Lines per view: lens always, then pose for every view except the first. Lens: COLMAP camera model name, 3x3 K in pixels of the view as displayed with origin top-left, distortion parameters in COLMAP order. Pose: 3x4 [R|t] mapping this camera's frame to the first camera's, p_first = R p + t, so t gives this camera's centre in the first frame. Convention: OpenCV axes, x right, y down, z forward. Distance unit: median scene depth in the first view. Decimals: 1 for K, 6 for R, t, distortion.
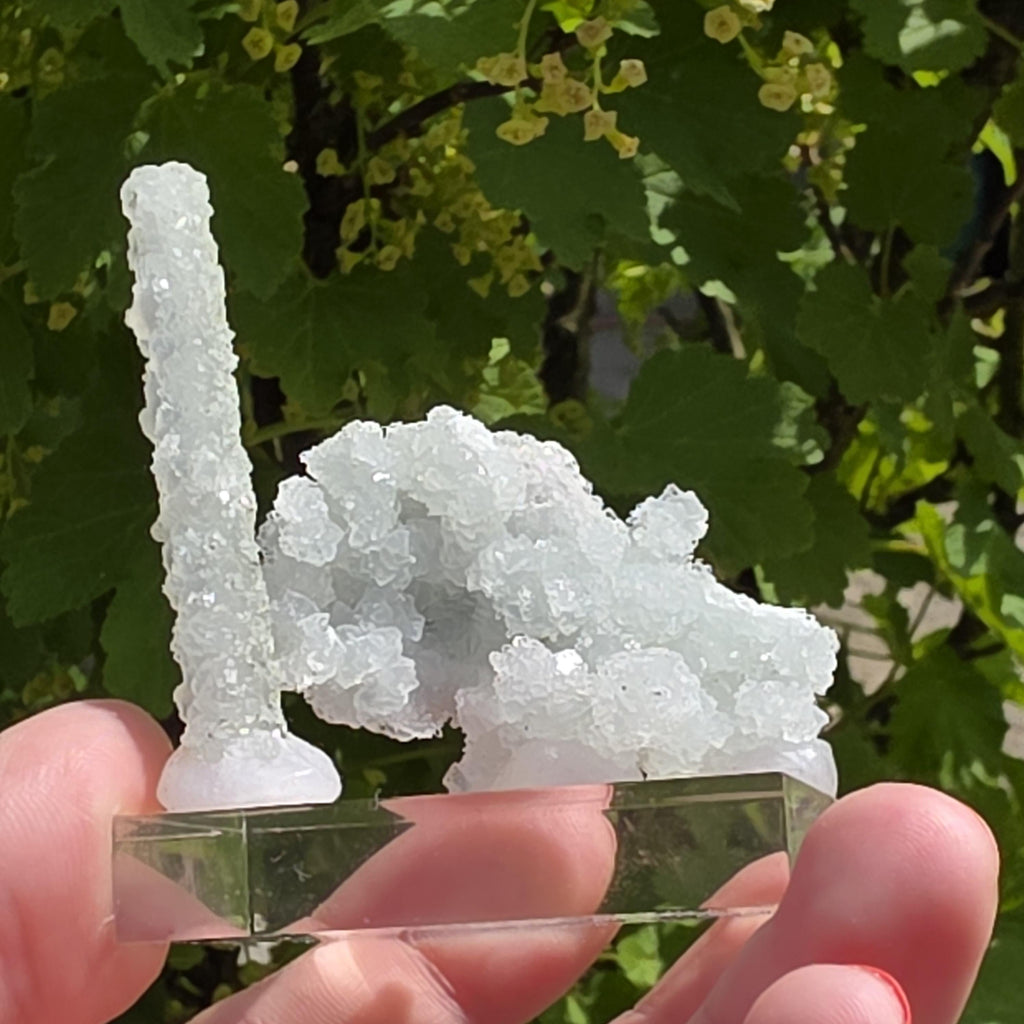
lens RADIAL K [[2533.1, 0, 512.0], [0, 2533.1, 512.0], [0, 0, 1]] dist [0.015458, 0.022033]
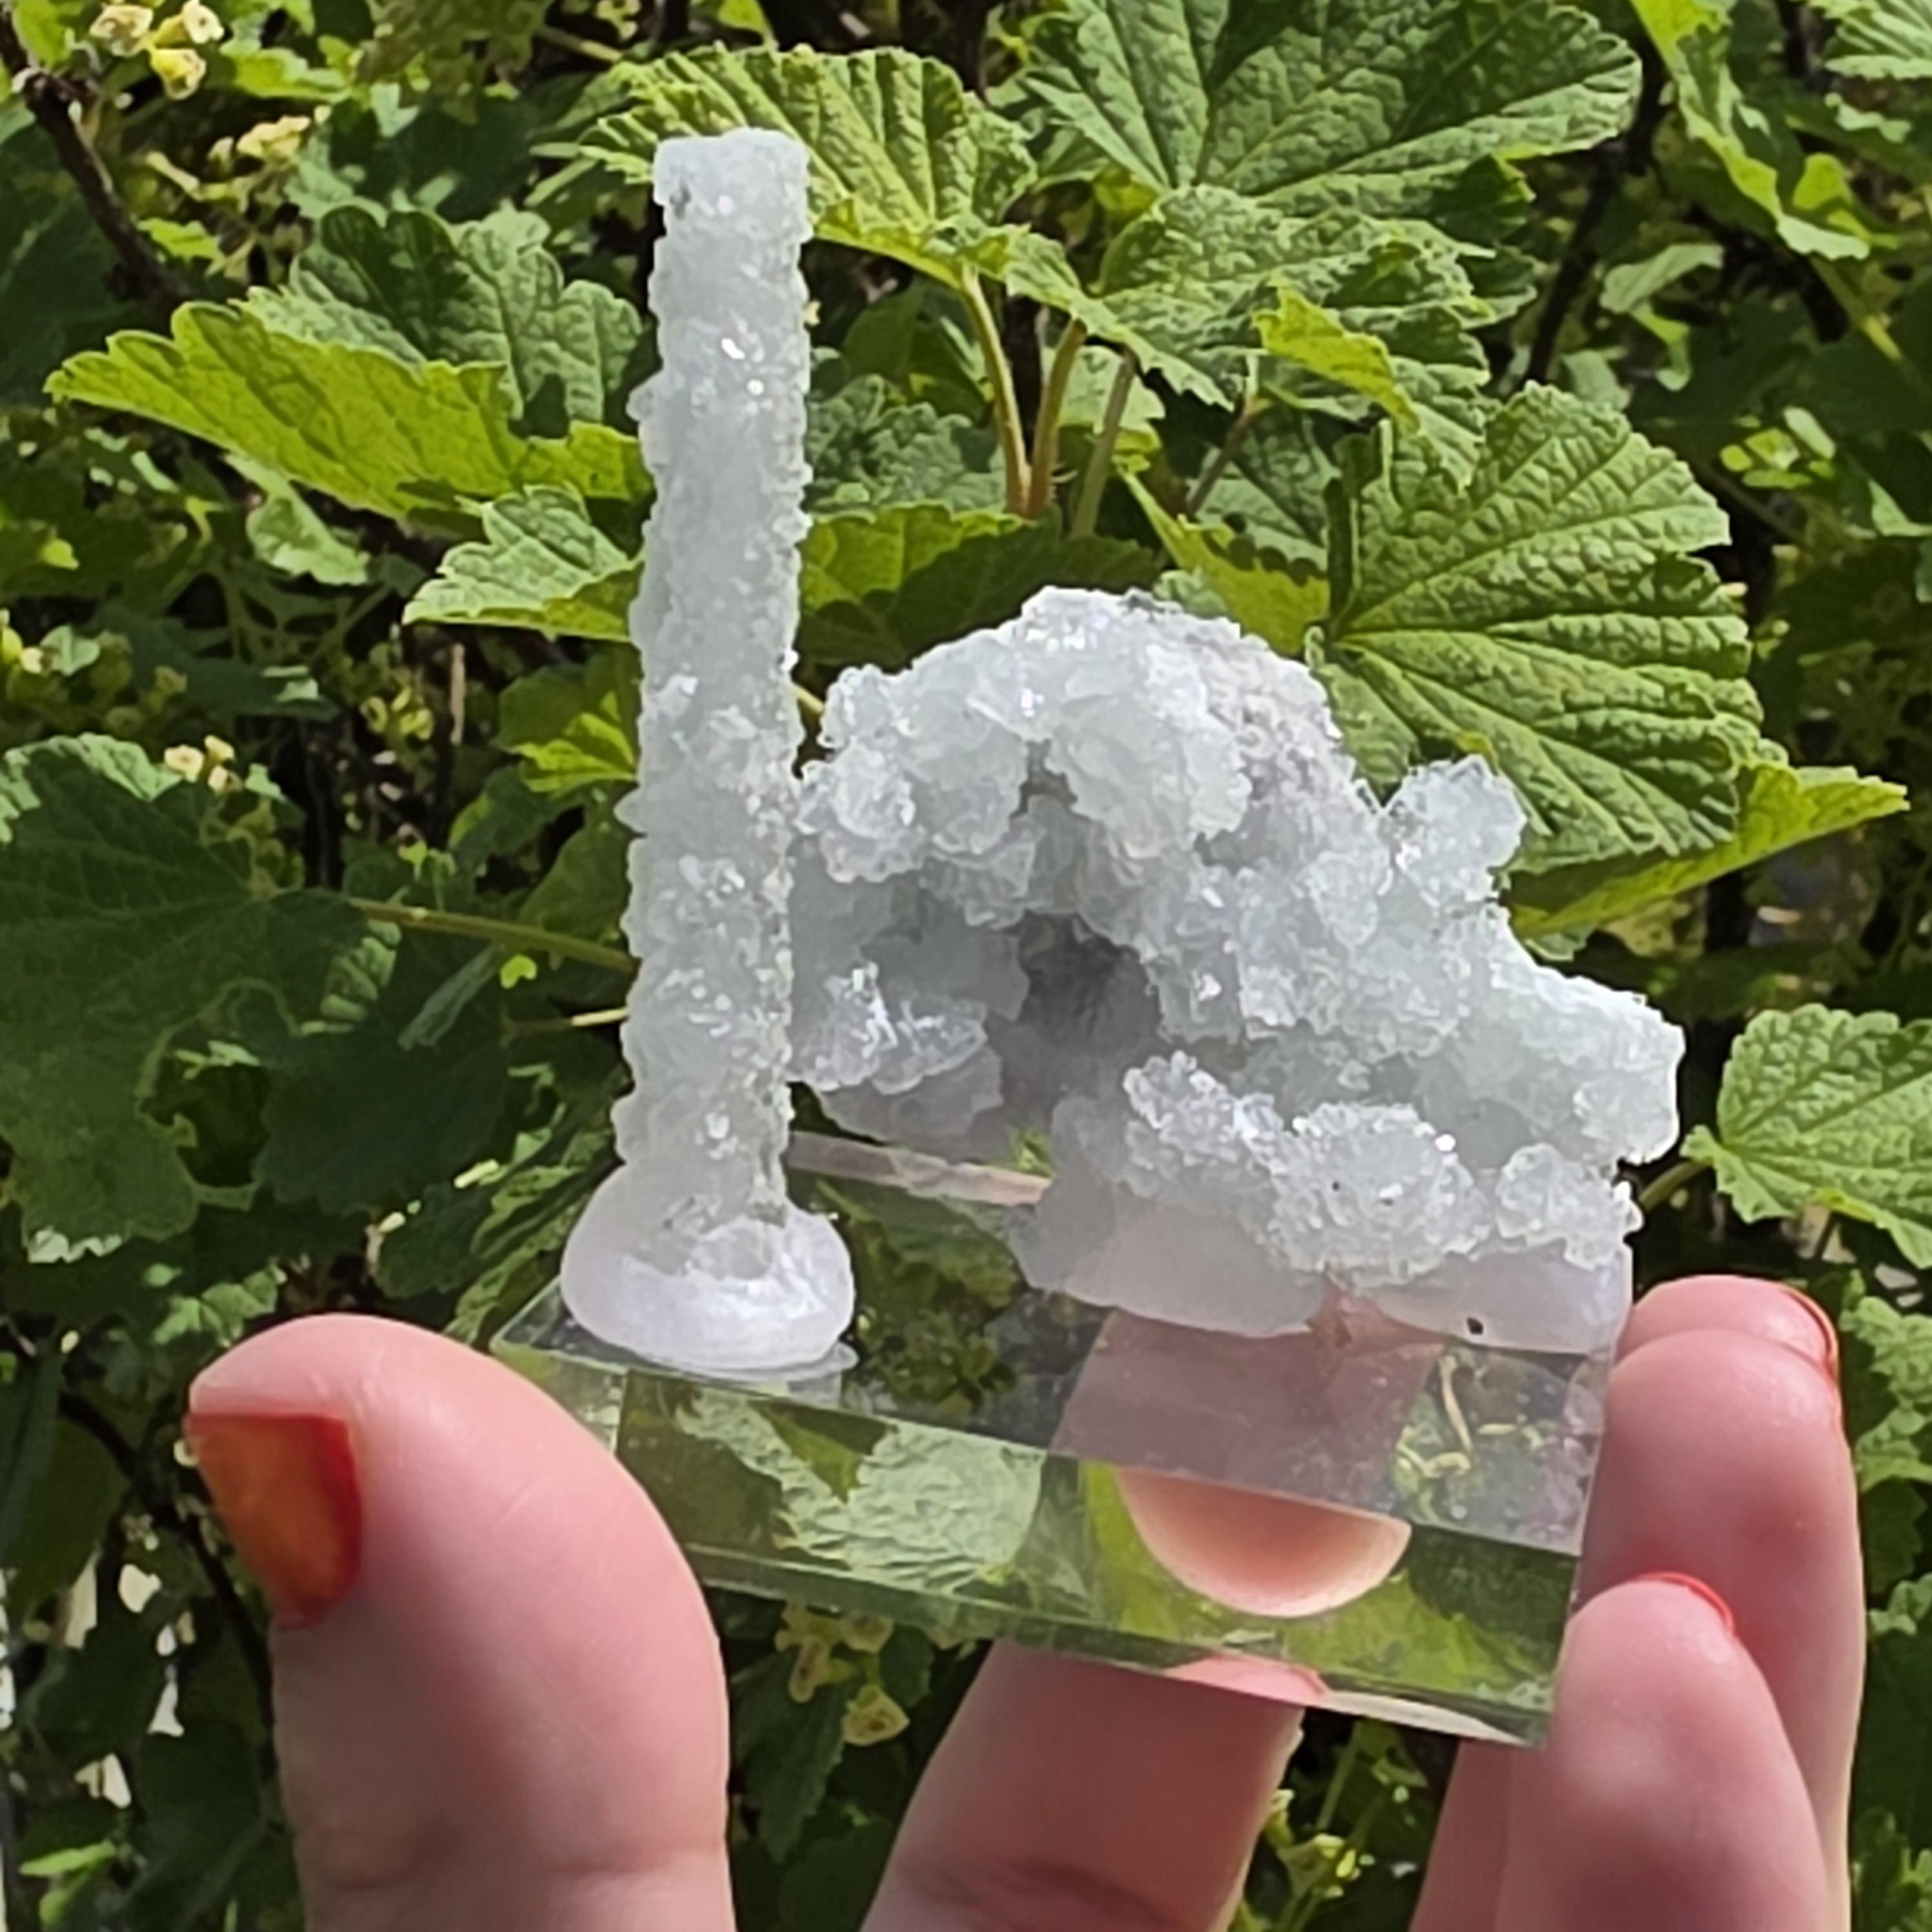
lens RADIAL K [[4779.2, 0, 966.0], [0, 4779.2, 966.0], [0, 0, 1]] dist [0.015458, 0.022033]
pose [[0.978732, 0.189728, 0.078015, -0.137727], [-0.205060, 0.915554, 0.345994, -0.346540], [-0.005783, -0.354634, 0.934987, -0.043257]]
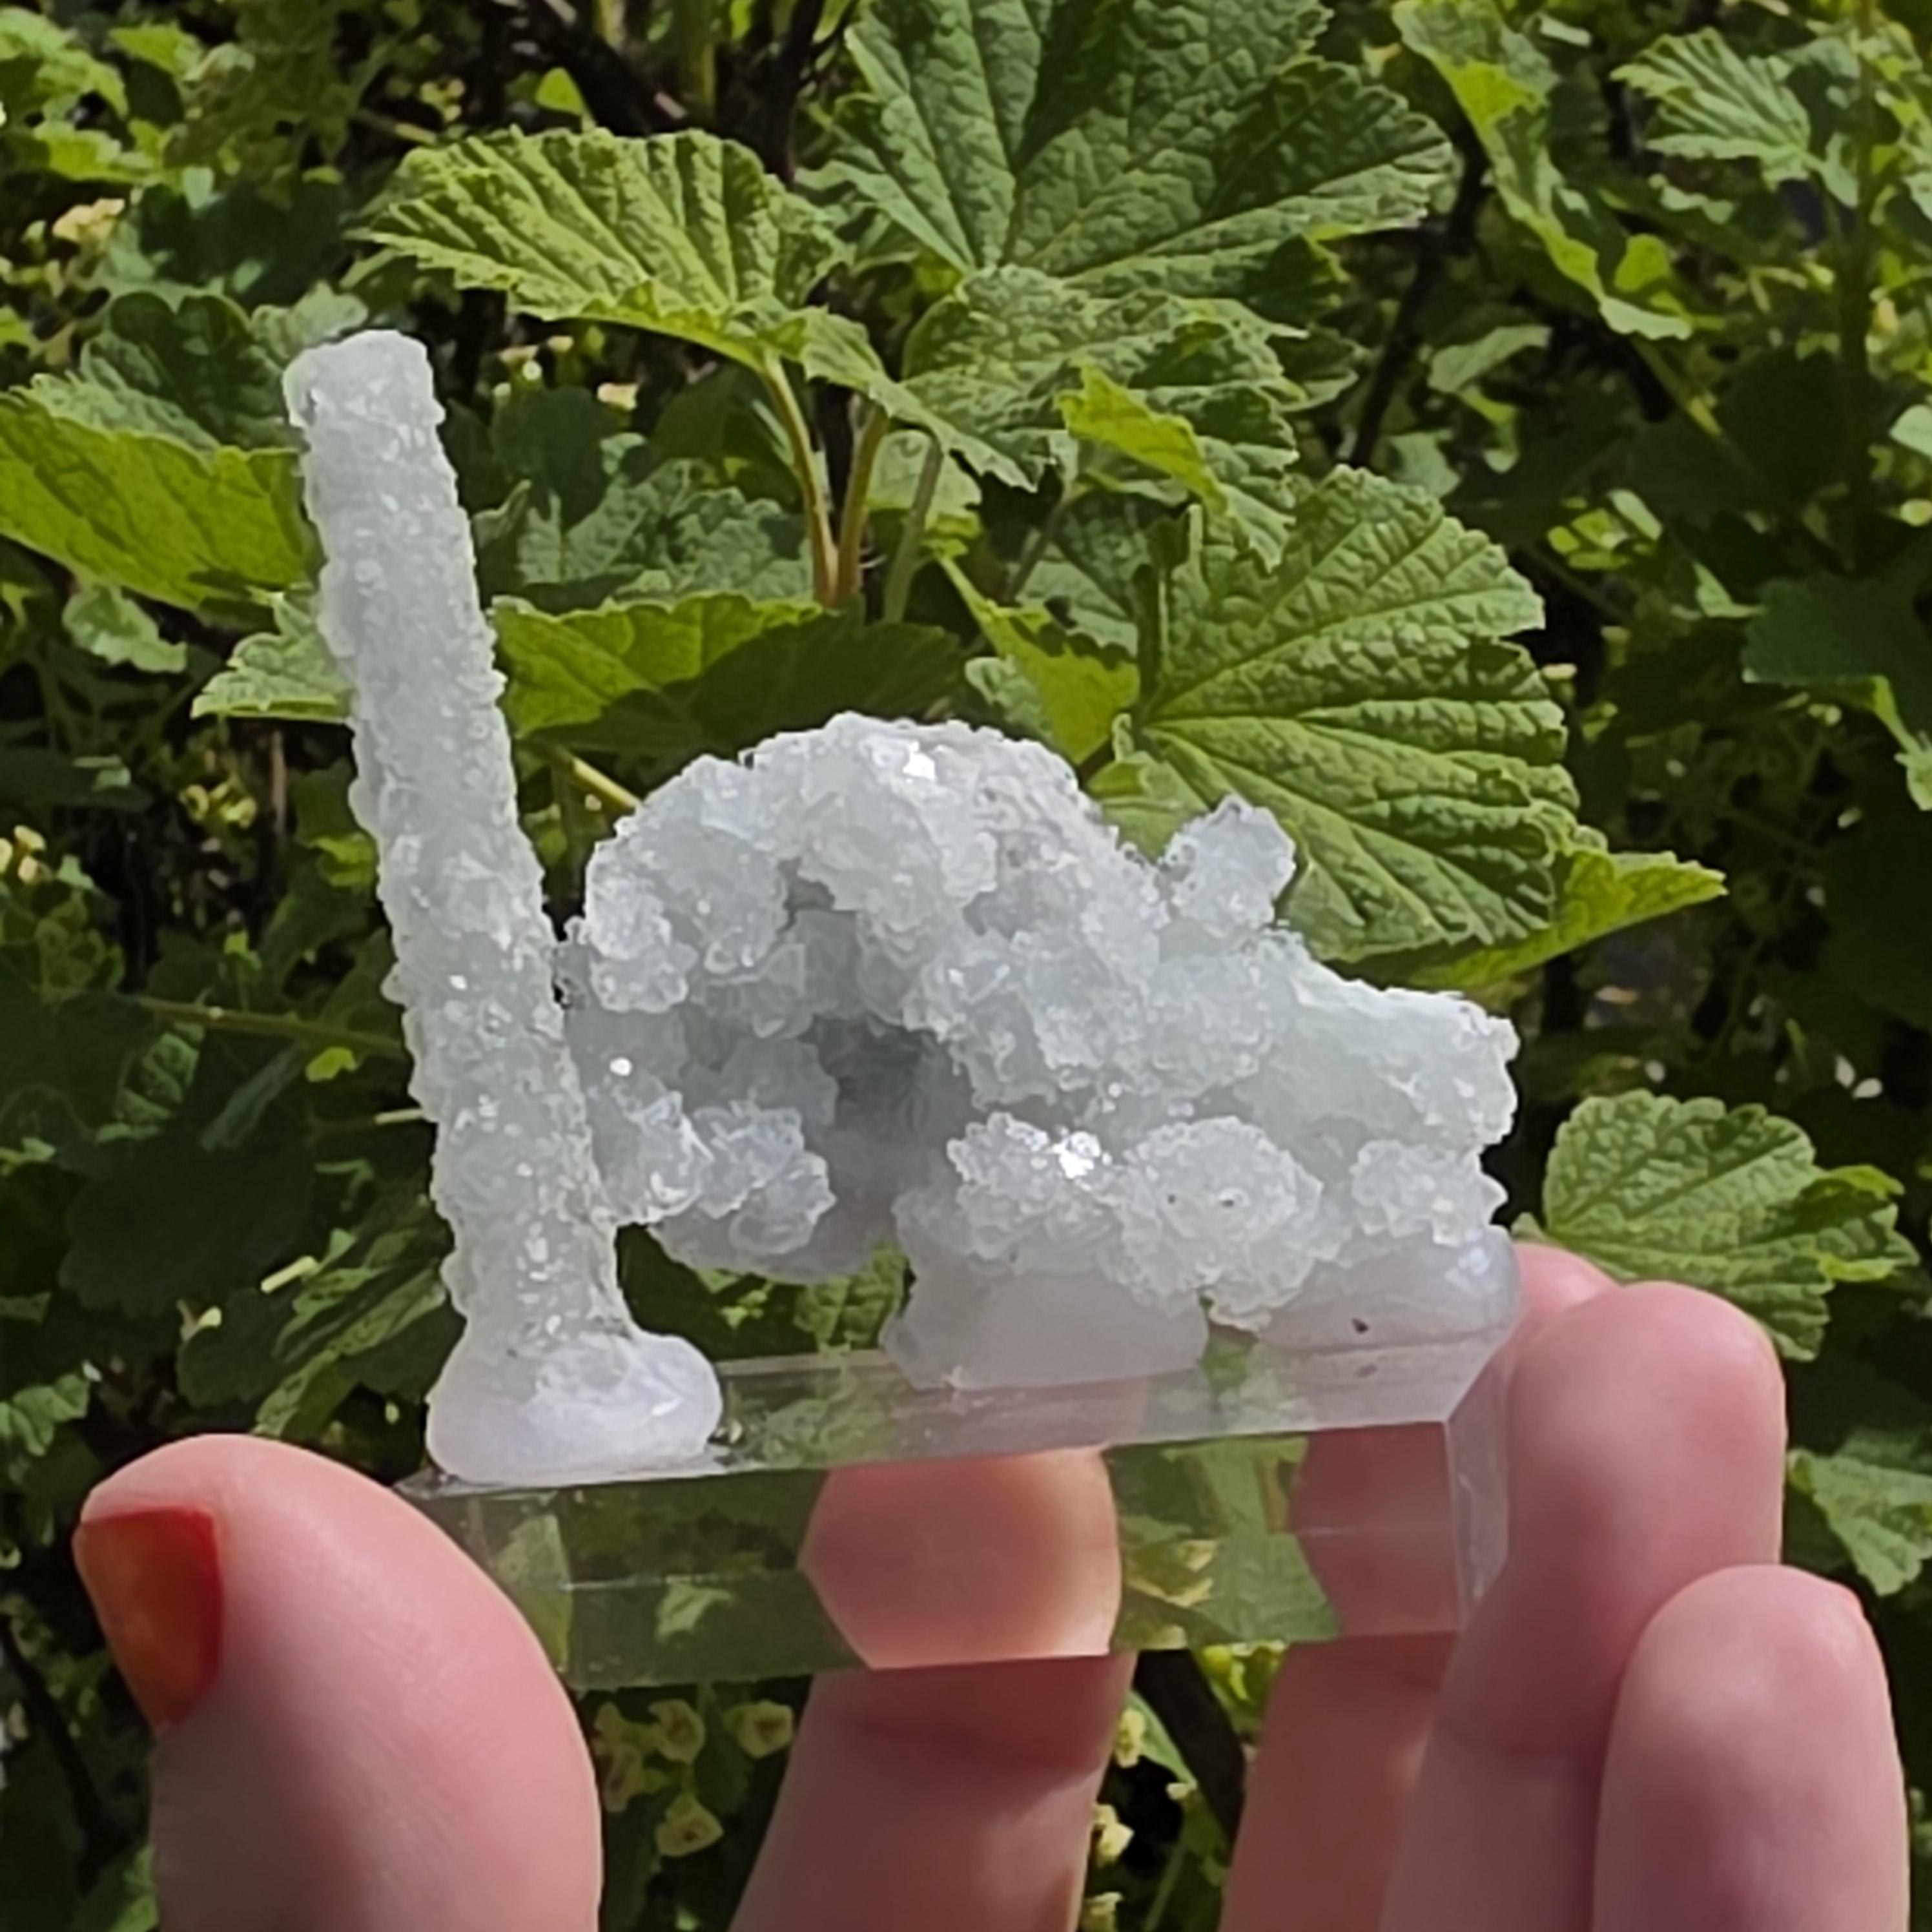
lens RADIAL K [[4779.2, 0, 966.0], [0, 4779.2, 966.0], [0, 0, 1]] dist [0.015458, 0.022033]
pose [[0.998806, -0.044264, 0.020682, -0.026184], [0.039602, 0.981398, 0.187856, -0.199025], [-0.028613, -0.186813, 0.981979, -0.114345]]
